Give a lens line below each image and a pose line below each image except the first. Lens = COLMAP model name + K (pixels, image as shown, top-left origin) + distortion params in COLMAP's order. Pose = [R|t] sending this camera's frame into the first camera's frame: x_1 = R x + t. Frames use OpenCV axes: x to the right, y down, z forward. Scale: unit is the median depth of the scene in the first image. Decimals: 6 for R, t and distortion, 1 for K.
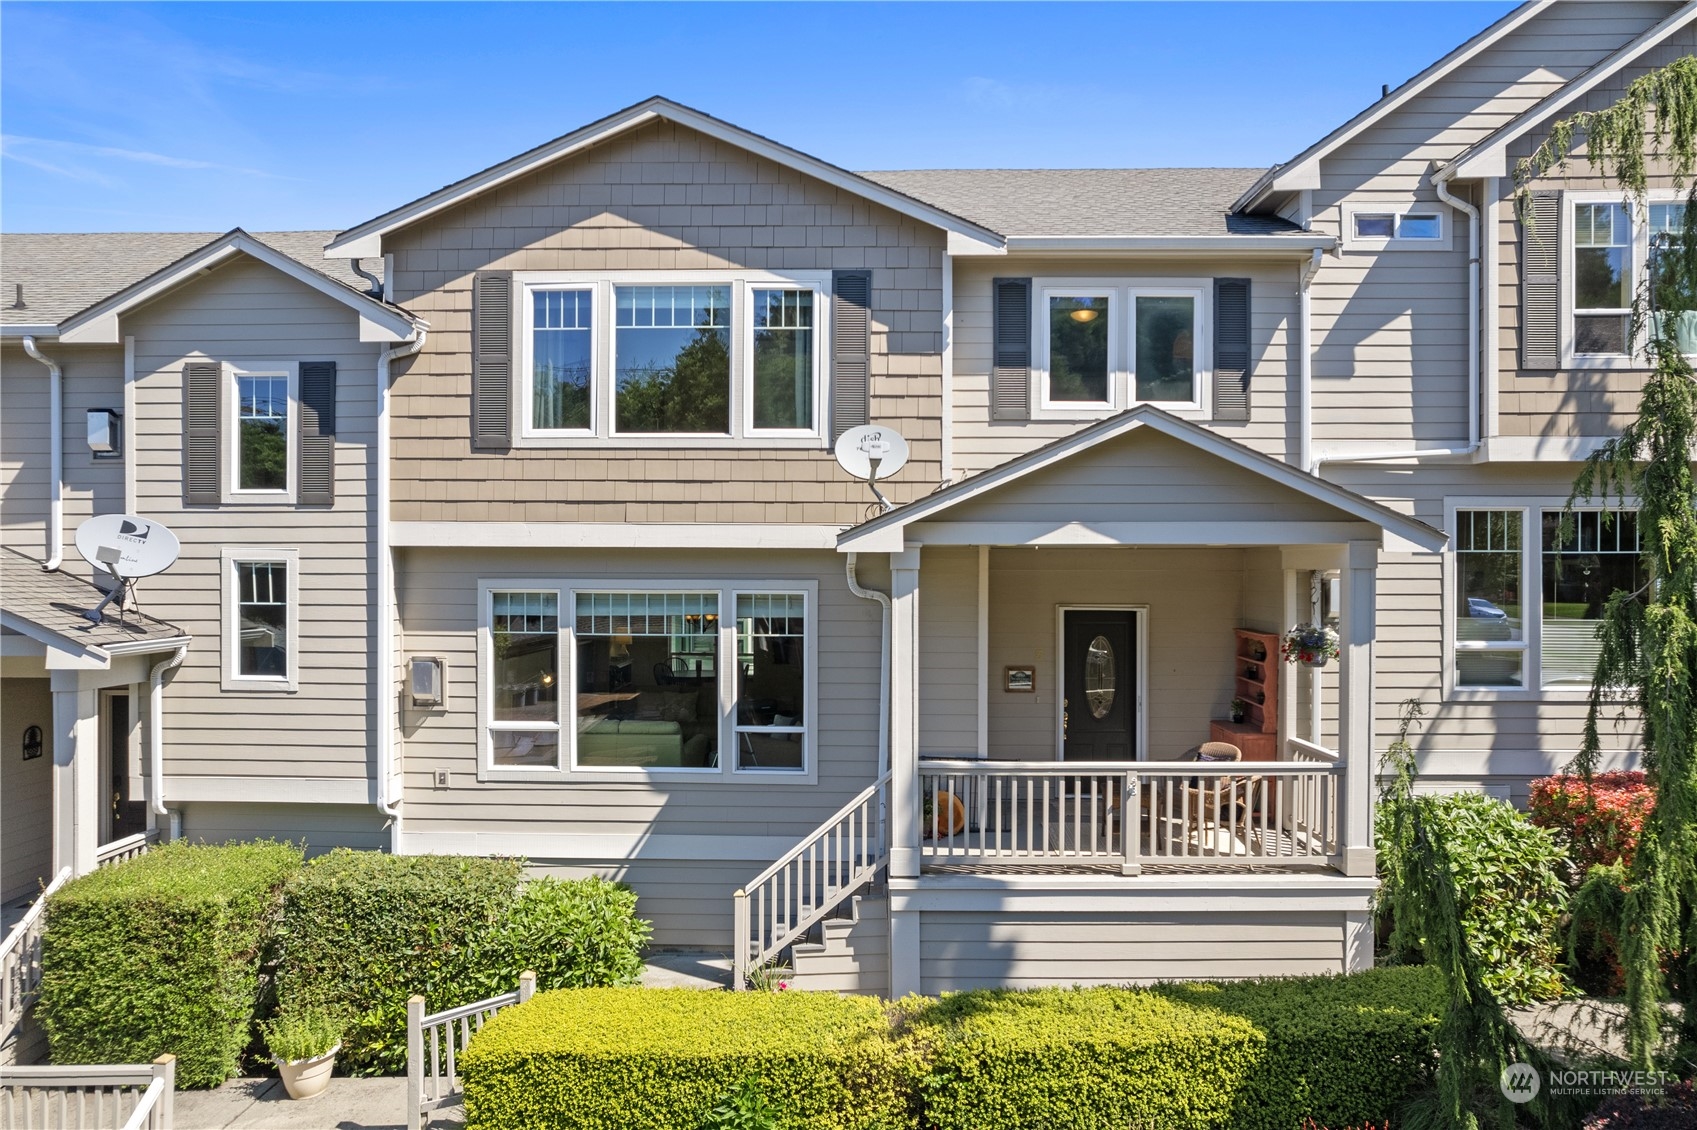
lens RADIAL K [[1101.7, 0, 848.5], [0, 1101.7, 565.0], [0, 0, 1]] dist [-0.073634, 0.057562]
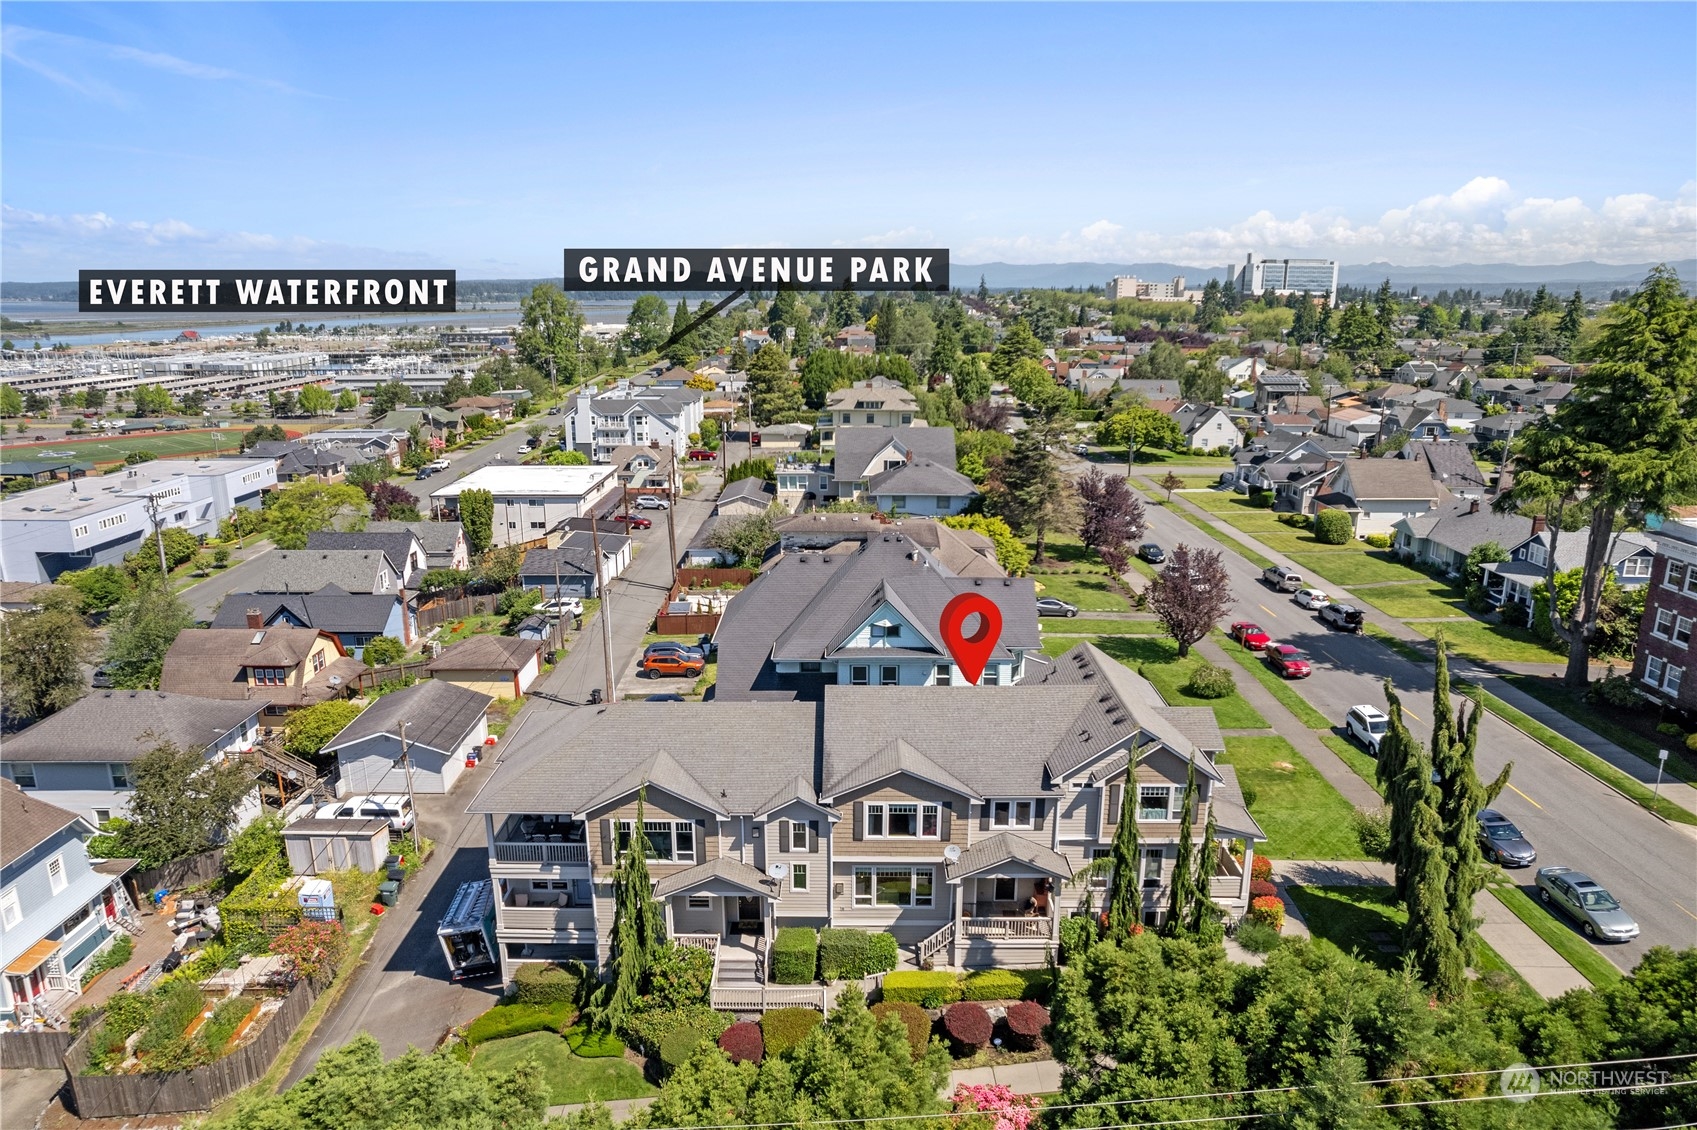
lens RADIAL K [[1101.7, 0, 848.5], [0, 1101.7, 565.0], [0, 0, 1]] dist [-0.073634, 0.057562]
pose [[0.999794, -0.004601, 0.019769, -0.438907], [-0.000668, 0.965982, 0.258608, -2.166714], [-0.020286, -0.258568, 0.965780, -2.706246]]
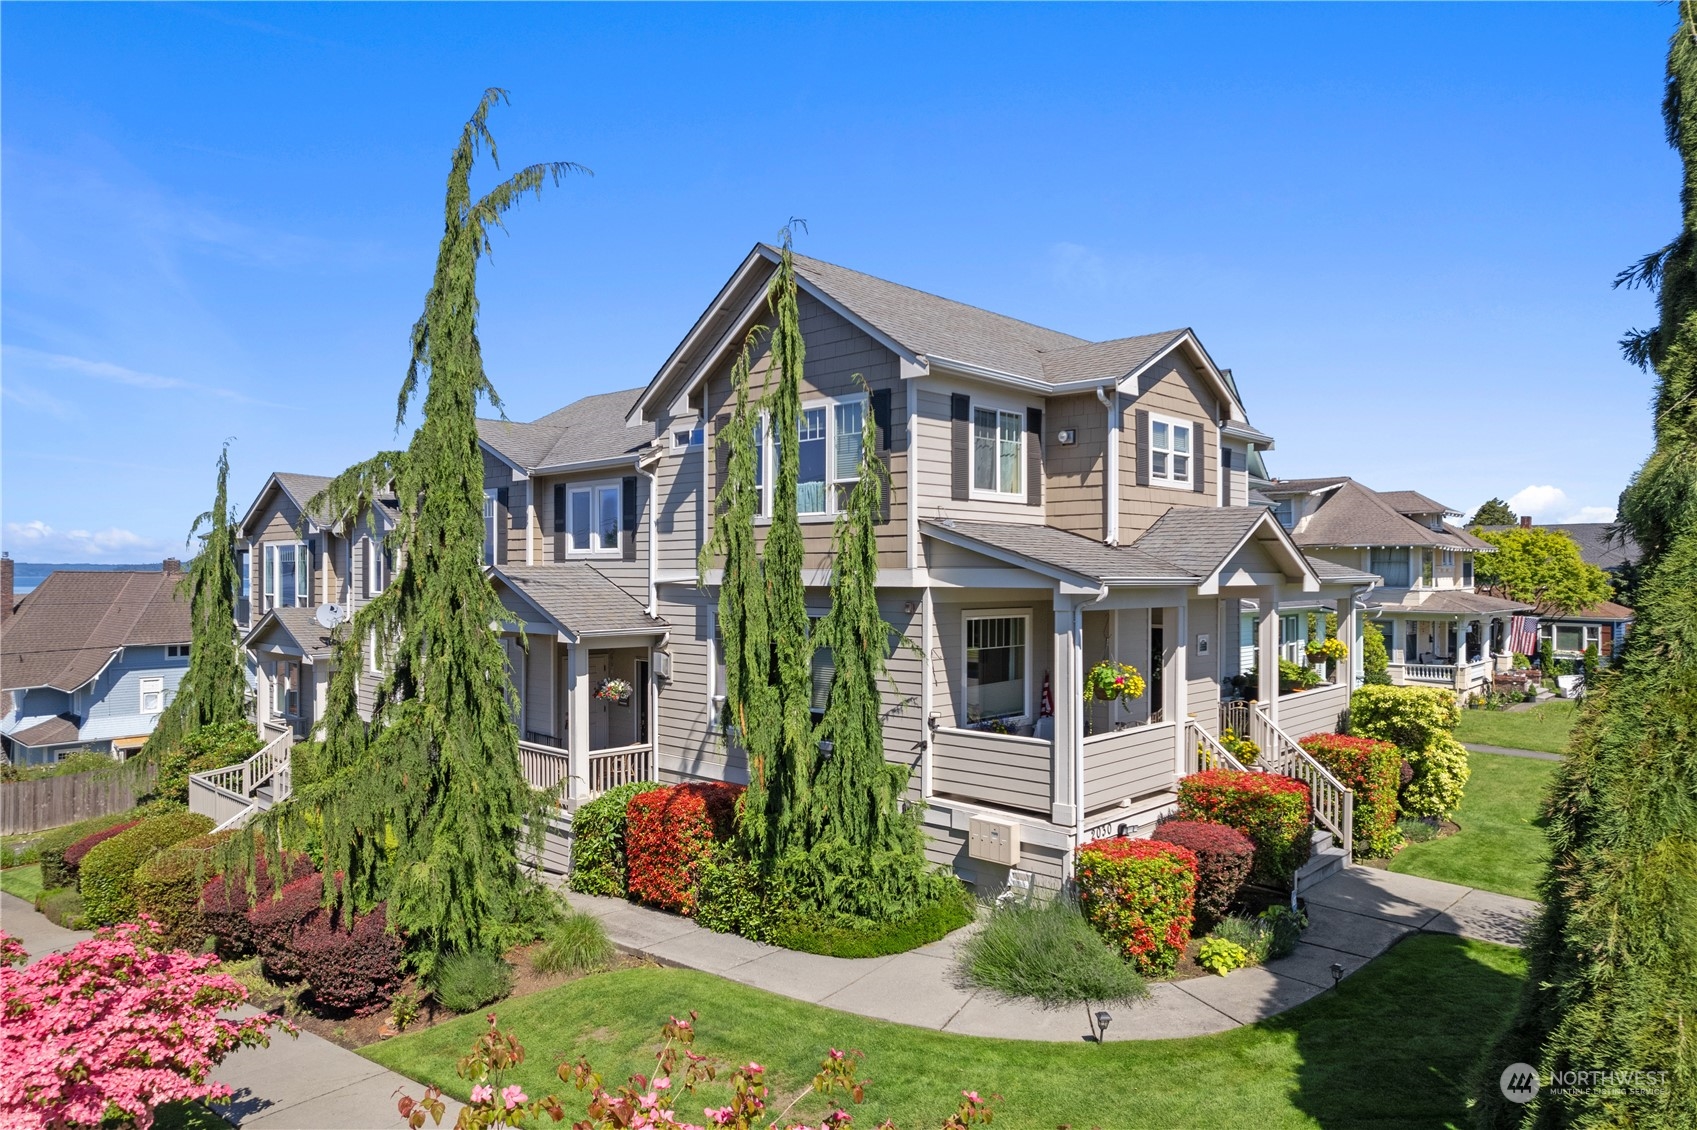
lens RADIAL K [[1101.7, 0, 848.5], [0, 1101.7, 565.0], [0, 0, 1]] dist [-0.073634, 0.057562]
pose [[0.747719, -0.004465, -0.664000, 1.793456], [0.026881, 0.999361, 0.023550, -0.156136], [0.663470, -0.035458, 0.747362, -0.078874]]
